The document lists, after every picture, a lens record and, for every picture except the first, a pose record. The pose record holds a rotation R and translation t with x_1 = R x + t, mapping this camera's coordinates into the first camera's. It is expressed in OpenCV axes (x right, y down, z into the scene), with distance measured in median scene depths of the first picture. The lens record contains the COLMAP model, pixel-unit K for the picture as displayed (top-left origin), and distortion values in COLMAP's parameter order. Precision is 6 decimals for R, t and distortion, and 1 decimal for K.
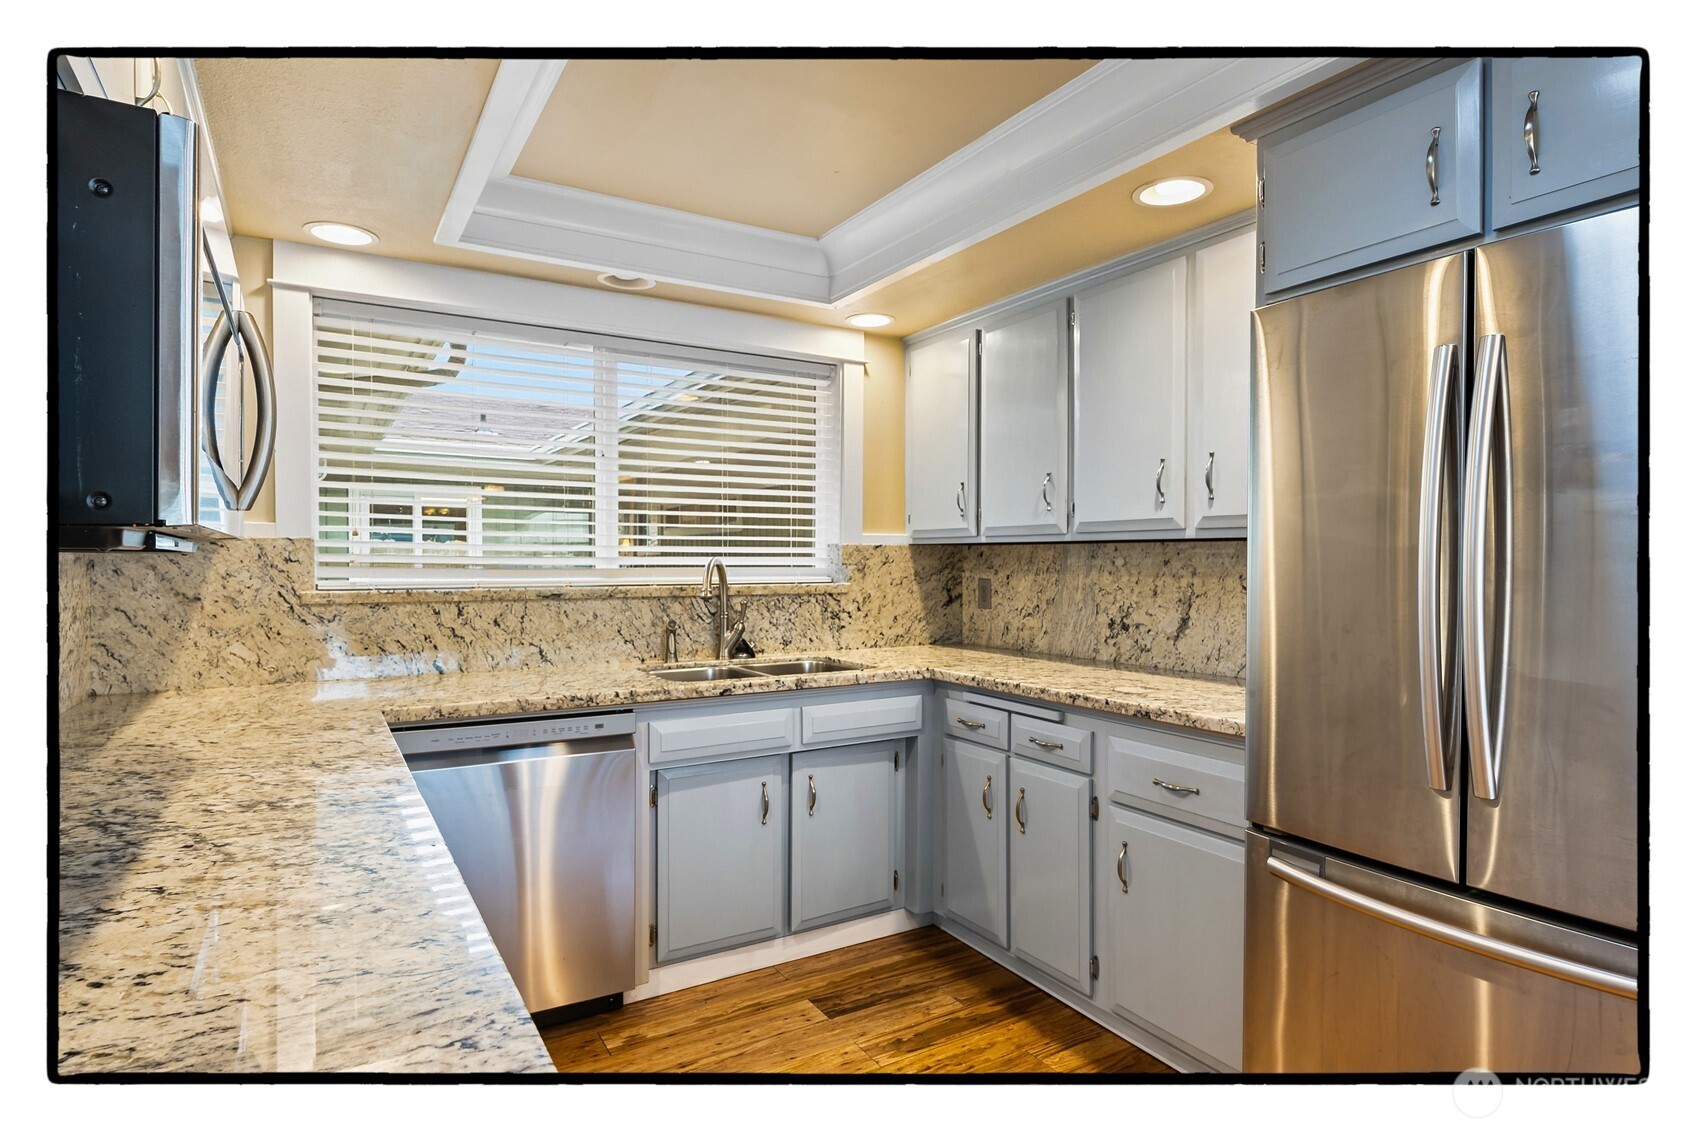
lens RADIAL K [[887.0, 0, 848.0], [0, 887.0, 565.5], [0, 0, 1]] dist [0.010252, -0.000266]
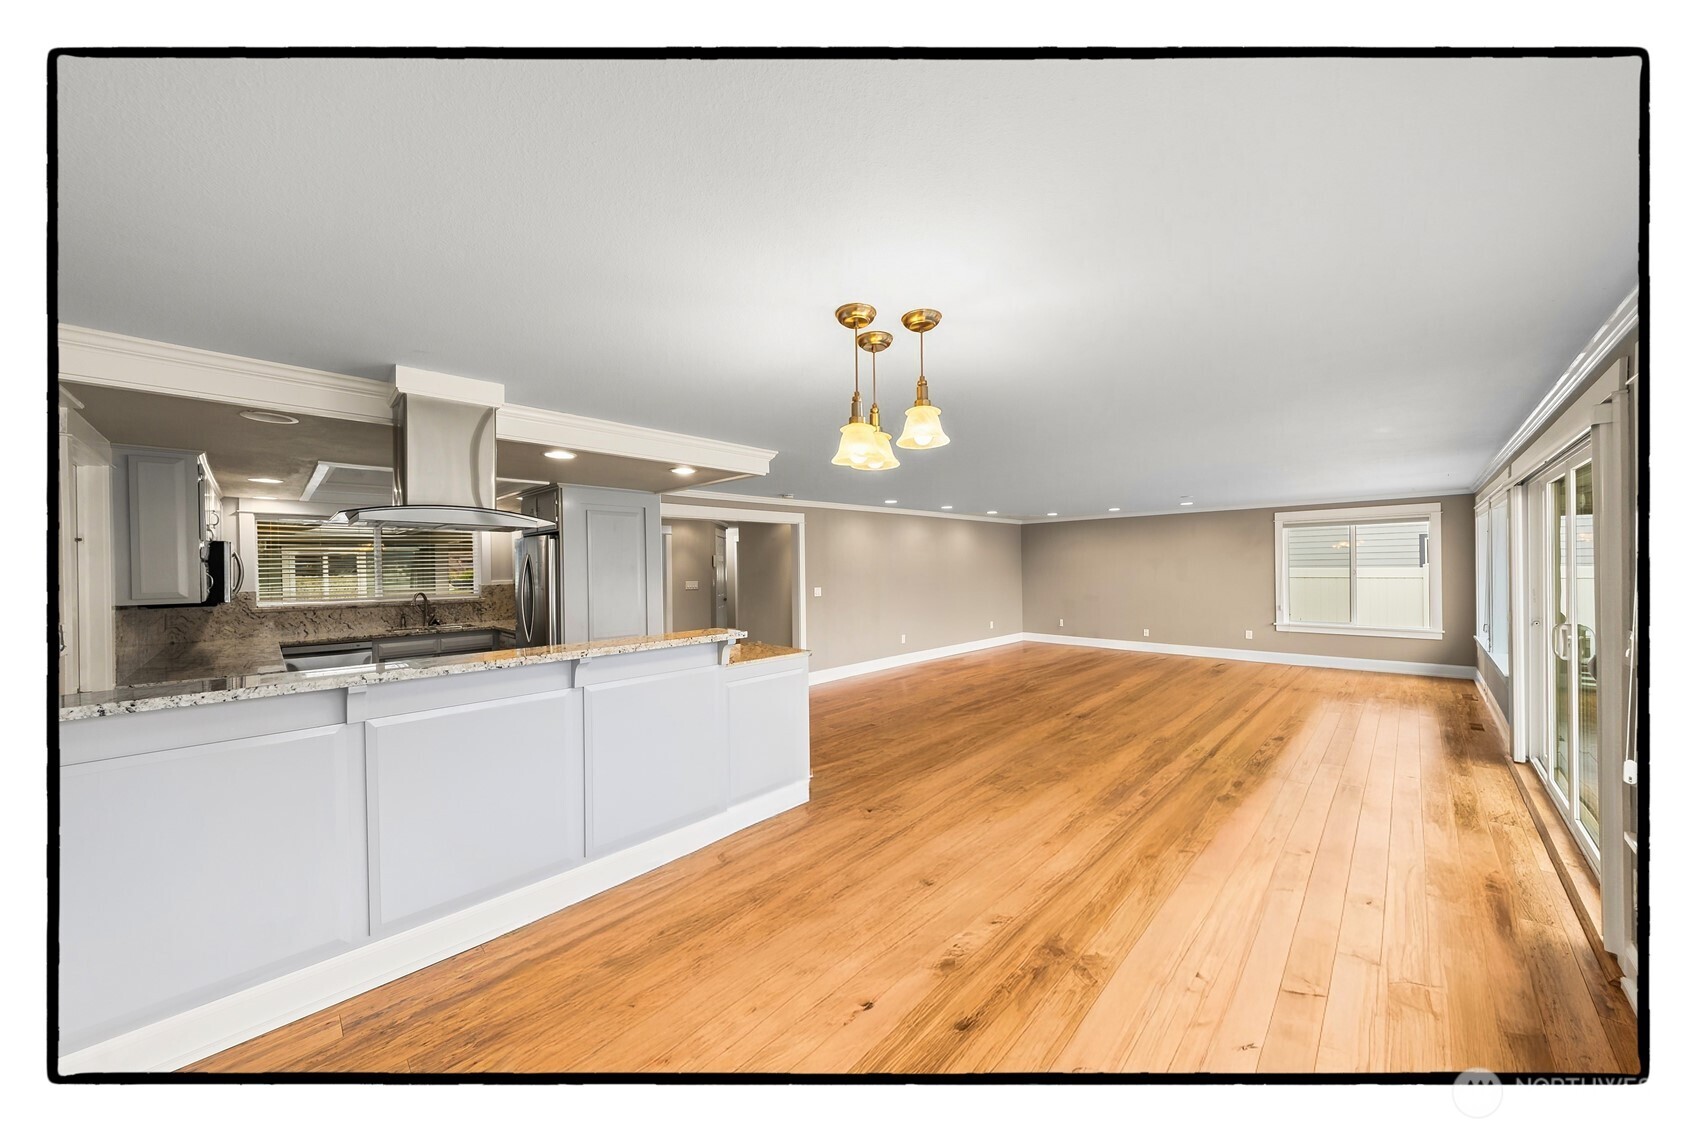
lens RADIAL K [[569.1, 0, 845.9], [0, 569.1, 570.4], [0, 0, 1]] dist [0.004635, -0.000073]
pose [[0.968490, -0.012583, 0.248734, 0.813809], [0.011059, 0.999911, 0.007524, -0.086824], [-0.248806, -0.004536, 0.968543, -1.306488]]
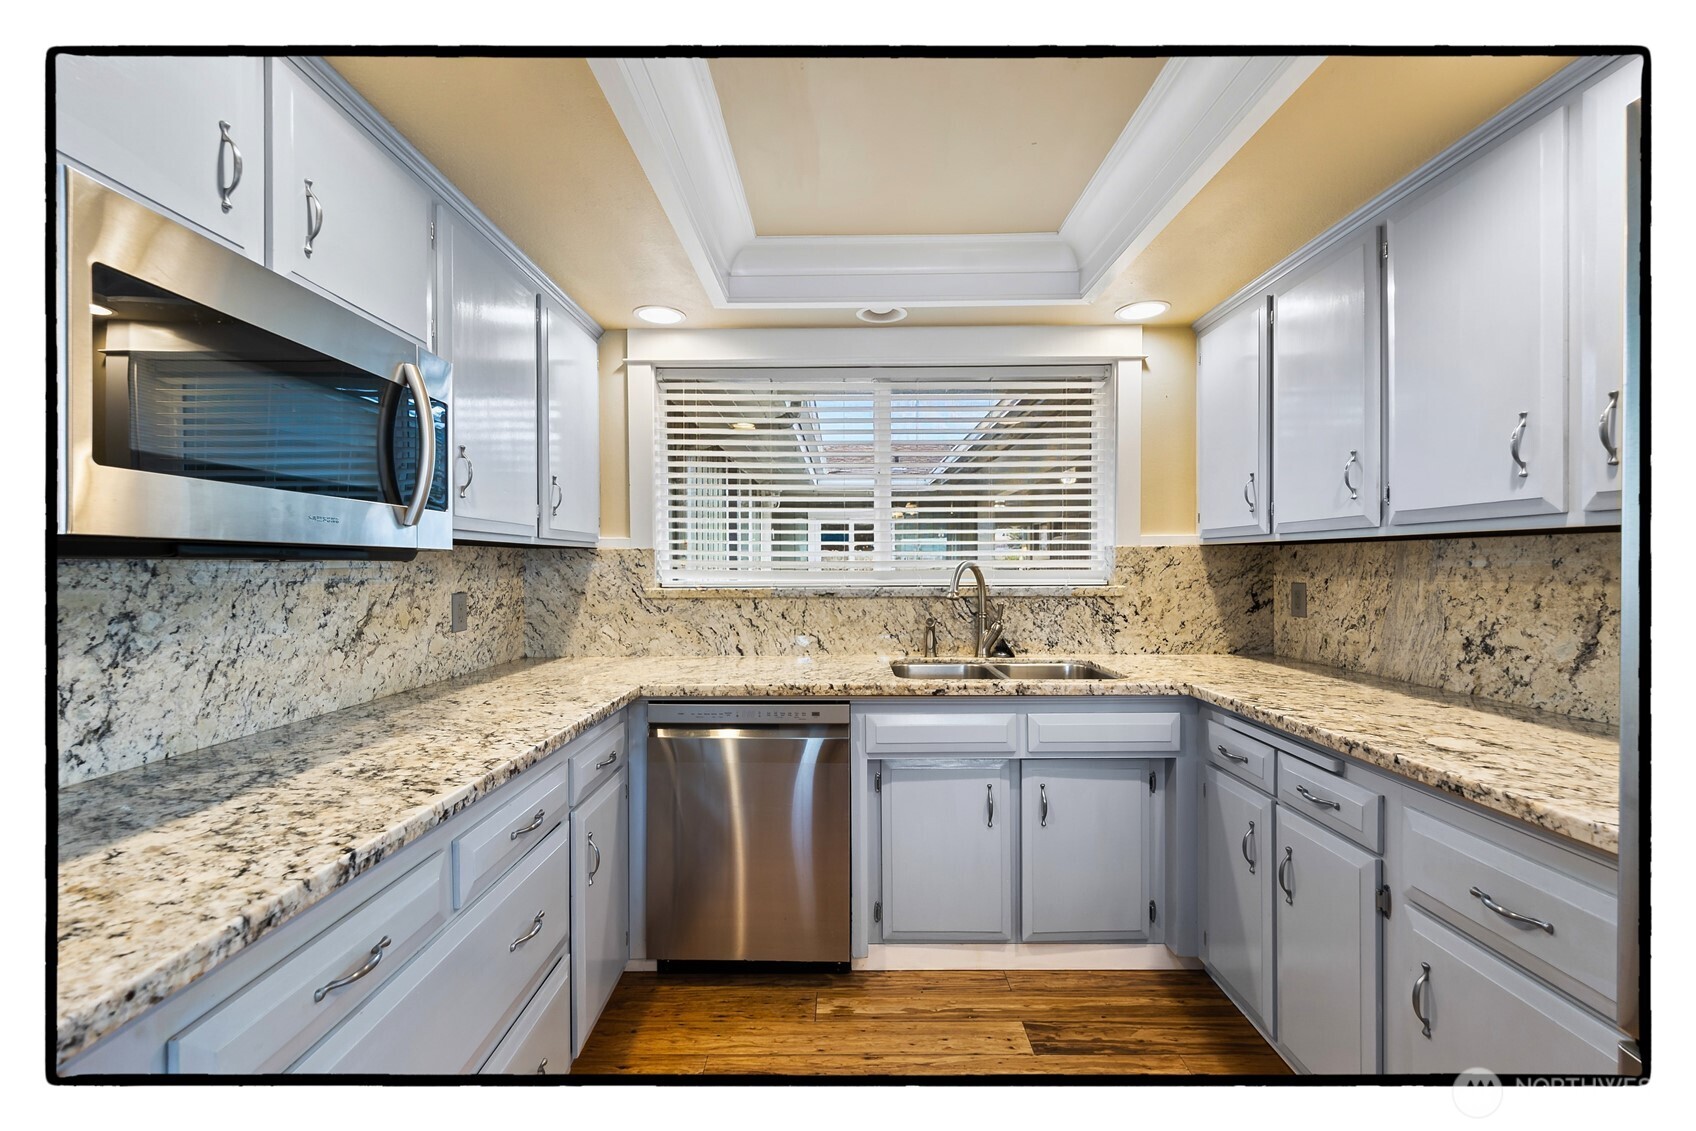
lens RADIAL K [[690.1, 0, 848.0], [0, 690.1, 565.5], [0, 0, 1]] dist [0.003886, -0.000890]
pose [[0.856216, -0.003475, -0.516606, 0.159889], [0.002183, 0.999993, -0.003108, -0.001118], [0.516613, 0.001534, 0.856217, 0.234843]]
